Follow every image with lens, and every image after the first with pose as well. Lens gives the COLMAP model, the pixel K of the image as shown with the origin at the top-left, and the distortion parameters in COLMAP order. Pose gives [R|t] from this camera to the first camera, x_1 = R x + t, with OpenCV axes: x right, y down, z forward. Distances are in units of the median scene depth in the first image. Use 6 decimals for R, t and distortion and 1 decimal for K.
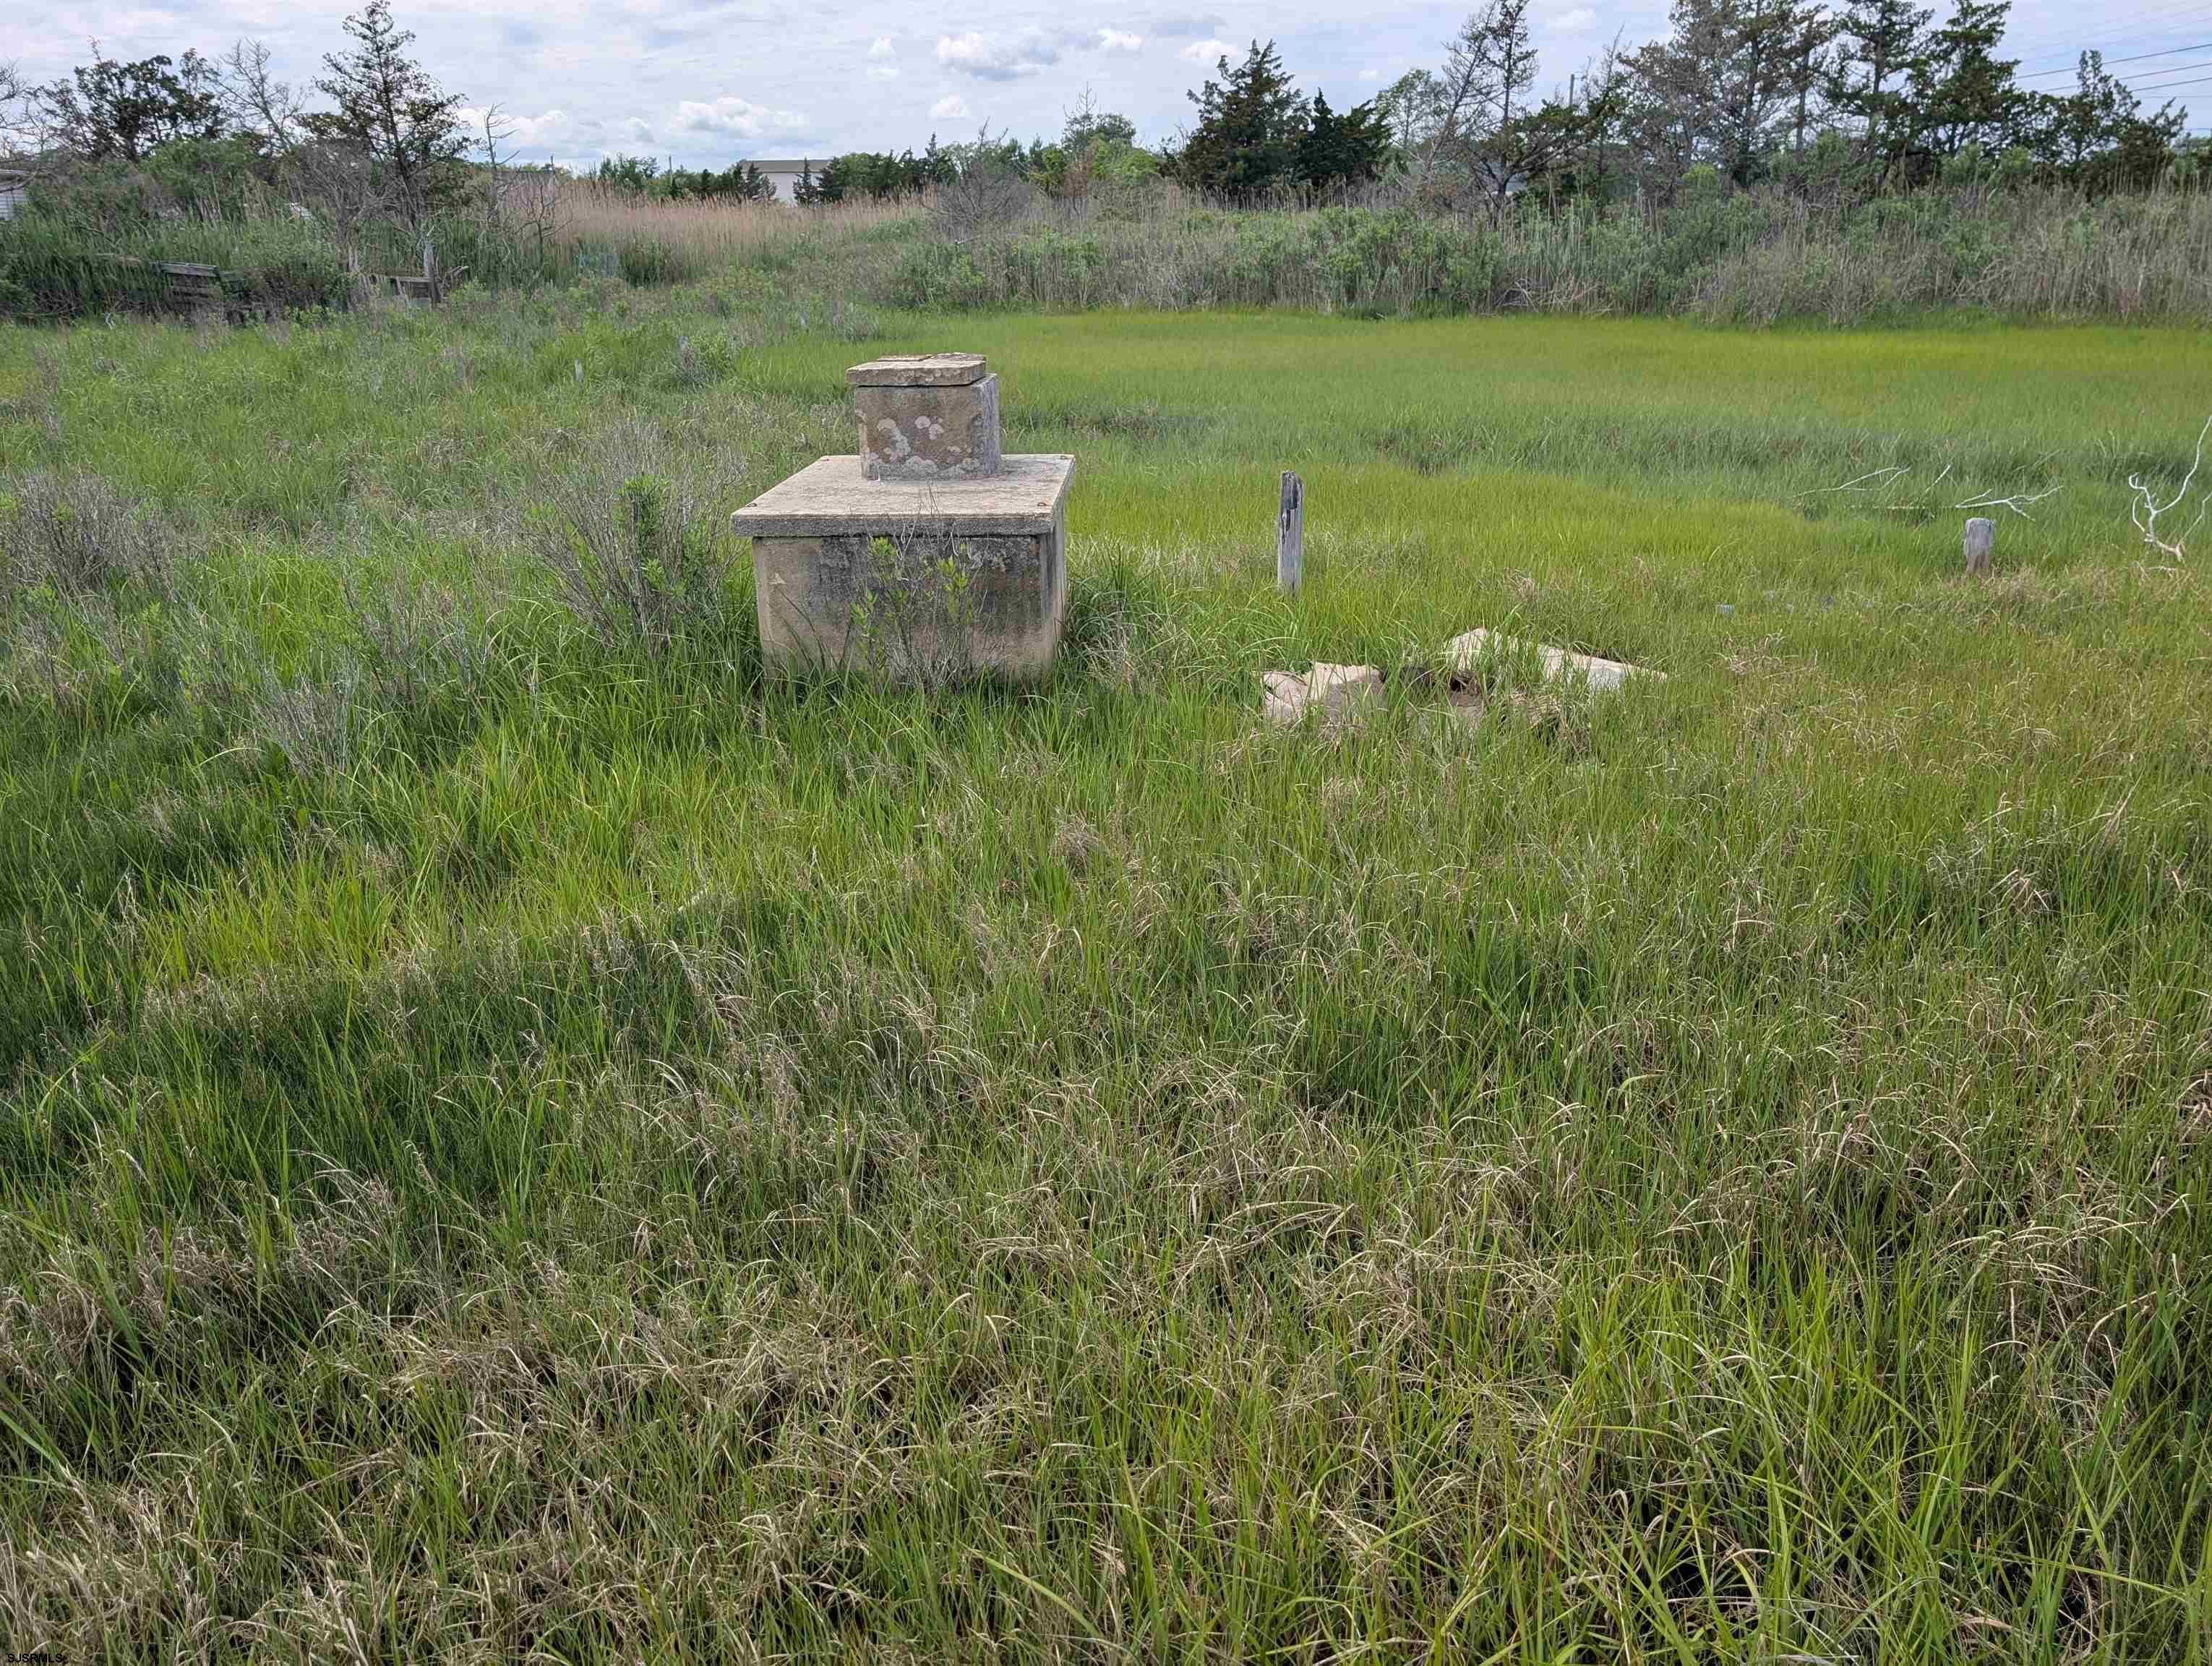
lens RADIAL K [[1560.4, 0, 1106.0], [0, 1560.4, 833.0], [0, 0, 1]] dist [0.001251, -0.001074]
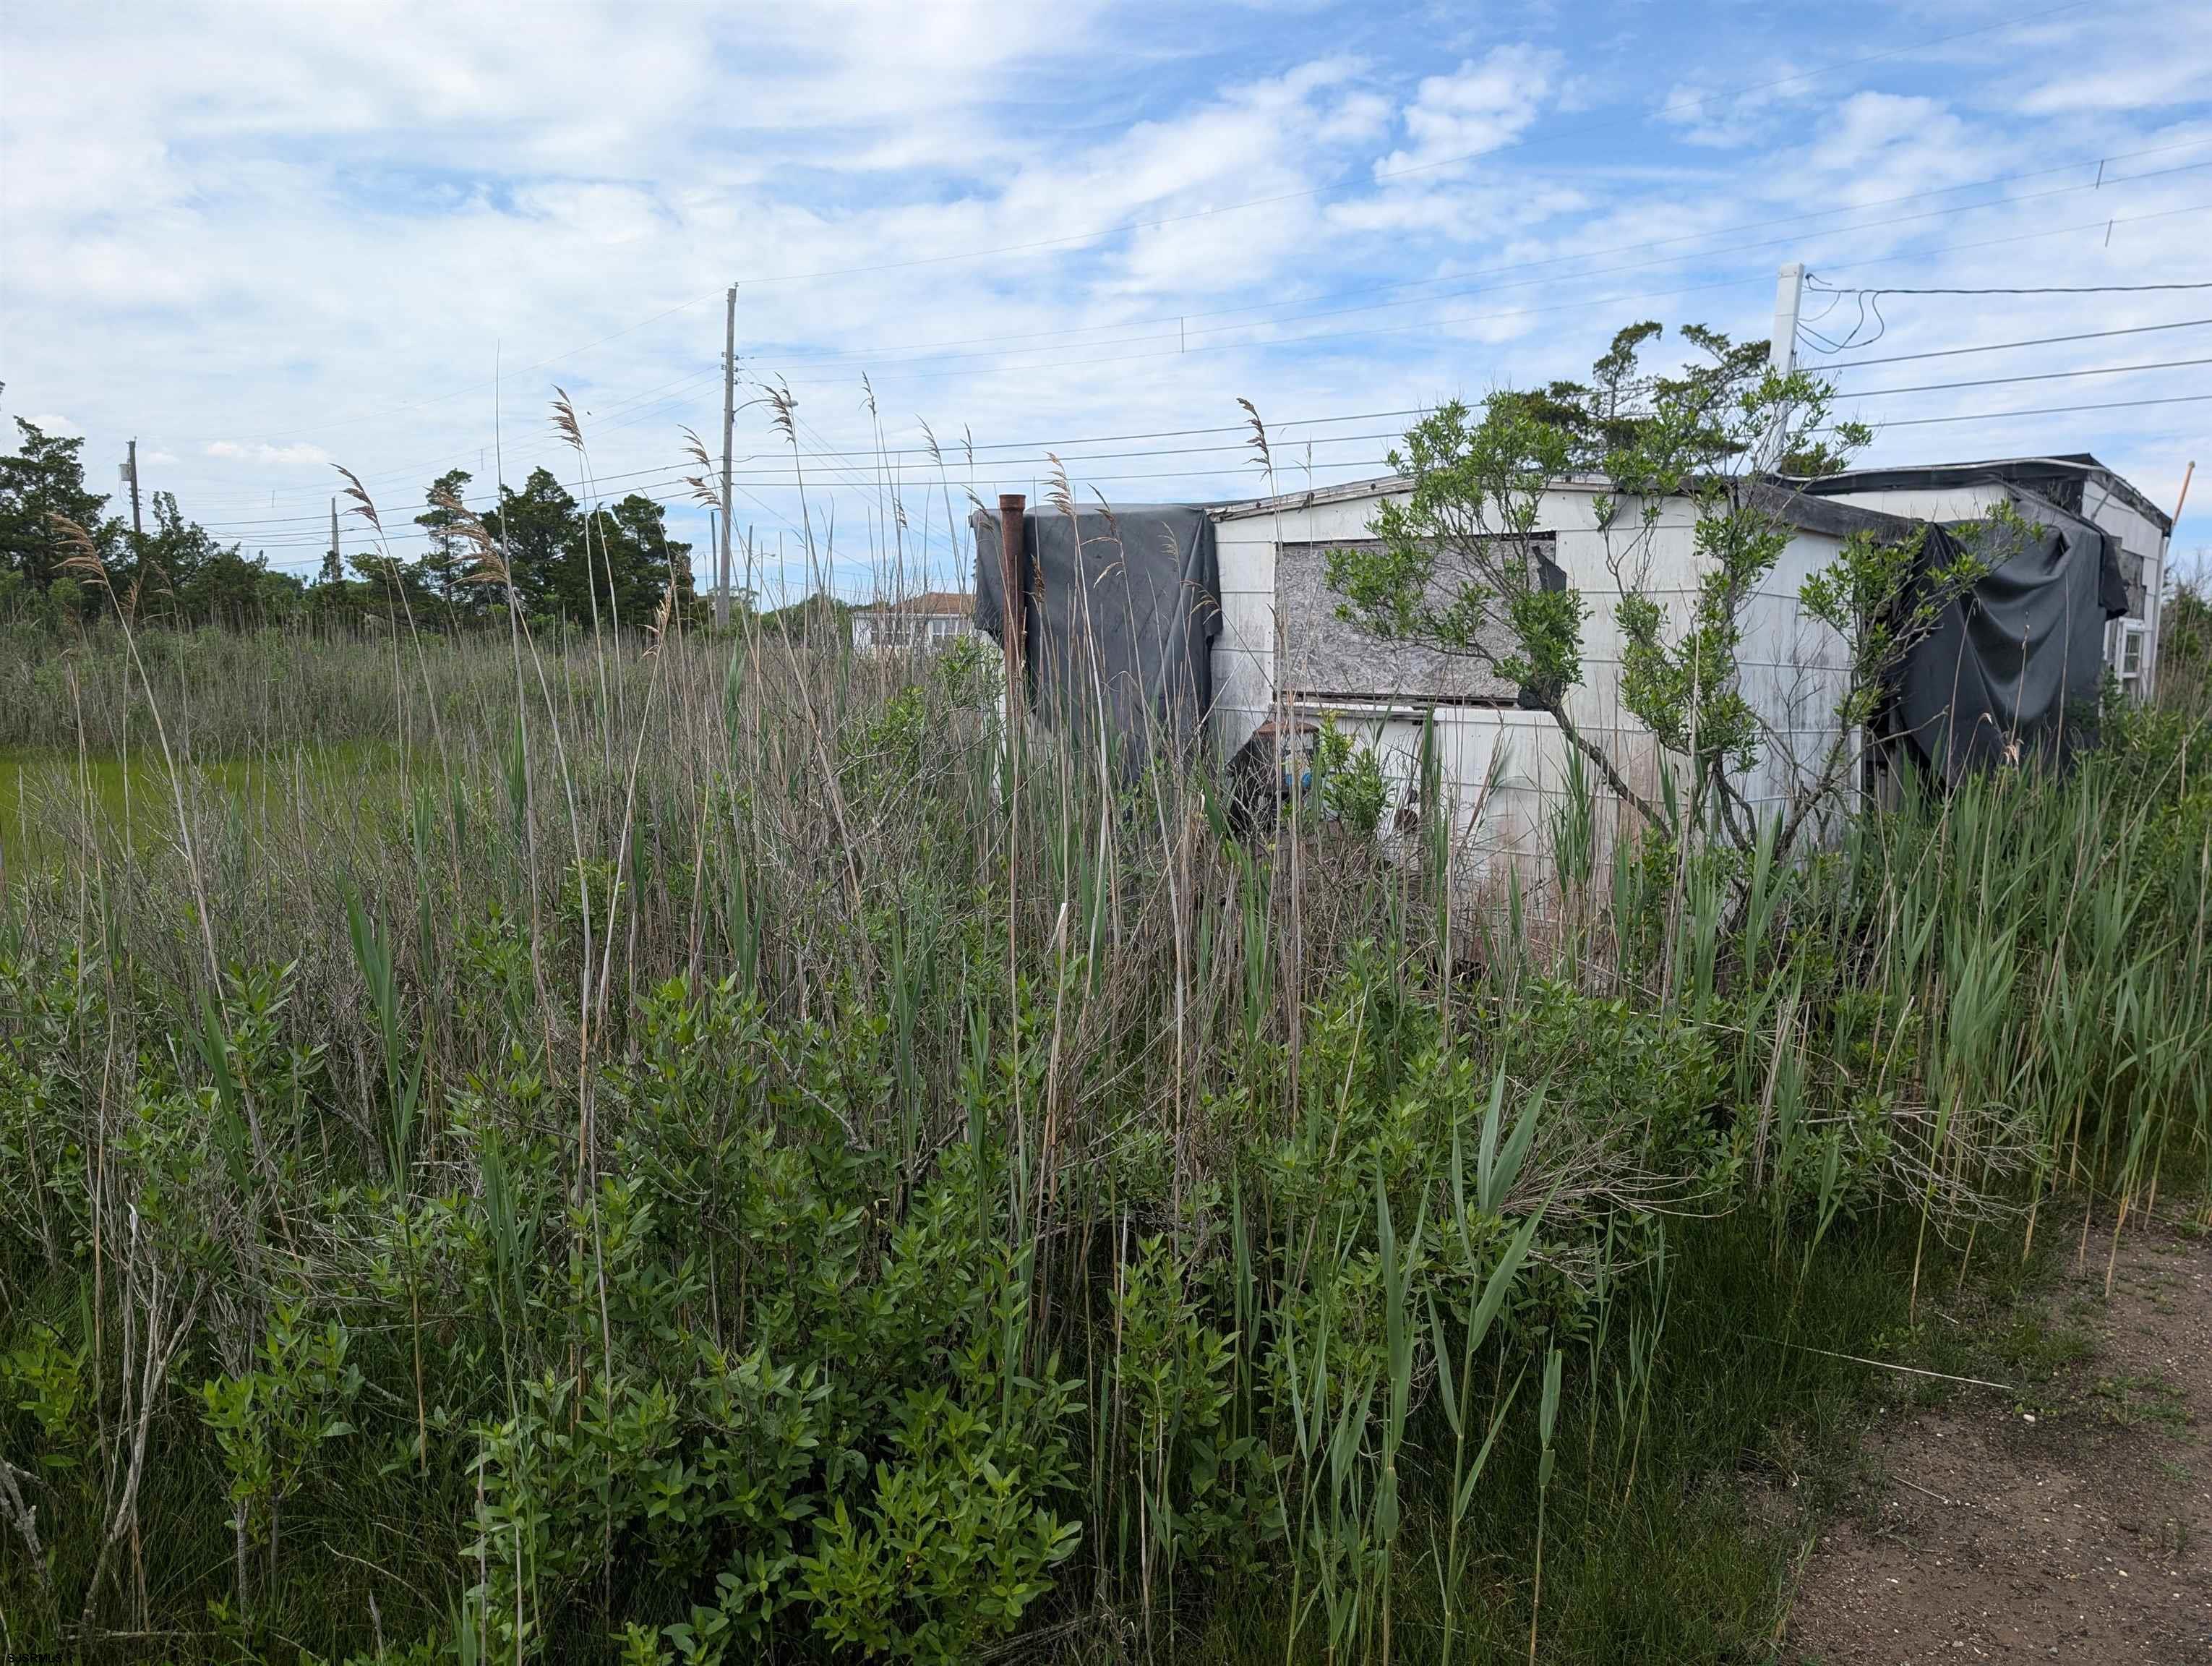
lens RADIAL K [[1575.7, 0, 1093.6], [0, 1575.7, 831.1], [0, 0, 1]] dist [0.027610, -0.010694]
pose [[0.678394, -0.058847, 0.732338, 0.268745], [0.239407, 0.960087, -0.144625, -0.000080], [-0.694598, 0.273440, 0.665406, -0.036856]]
